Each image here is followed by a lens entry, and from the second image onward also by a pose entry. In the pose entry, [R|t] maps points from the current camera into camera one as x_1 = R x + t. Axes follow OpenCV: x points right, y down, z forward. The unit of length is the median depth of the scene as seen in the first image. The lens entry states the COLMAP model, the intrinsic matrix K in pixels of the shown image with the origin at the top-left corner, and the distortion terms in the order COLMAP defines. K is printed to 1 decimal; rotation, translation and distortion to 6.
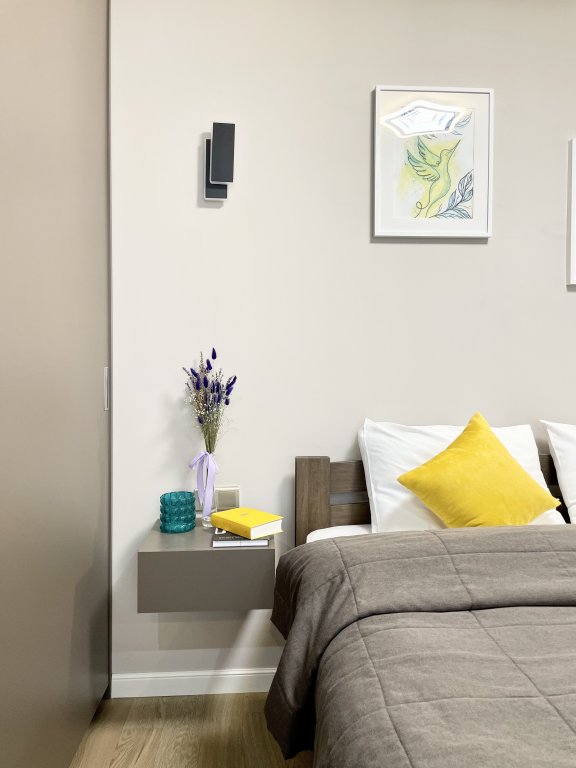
lens RADIAL K [[577.7, 0, 288.0], [0, 577.7, 384.0], [0, 0, 1]] dist [0.090315, -0.119058]
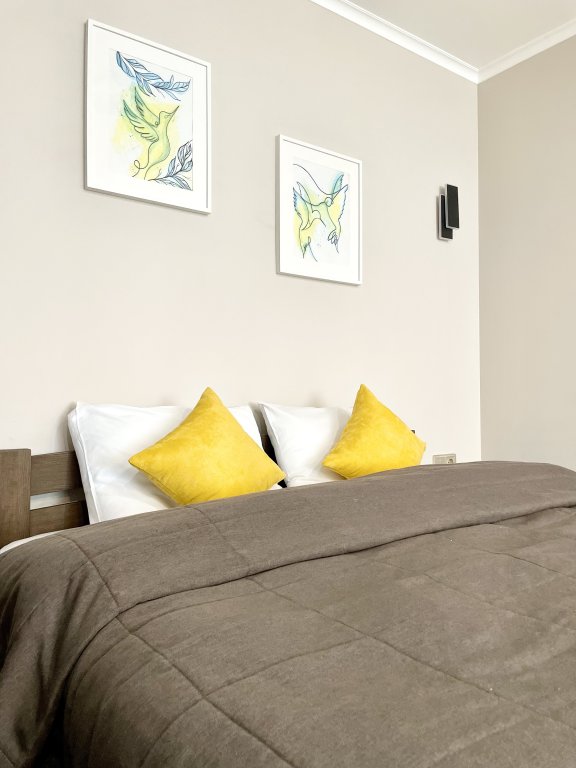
lens RADIAL K [[577.7, 0, 288.0], [0, 577.7, 384.0], [0, 0, 1]] dist [0.090315, -0.119058]
pose [[0.844619, 0.010783, 0.535259, -0.069569], [0.017591, 0.998698, -0.047877, 0.094350], [-0.535079, 0.049854, 0.843330, 0.147485]]
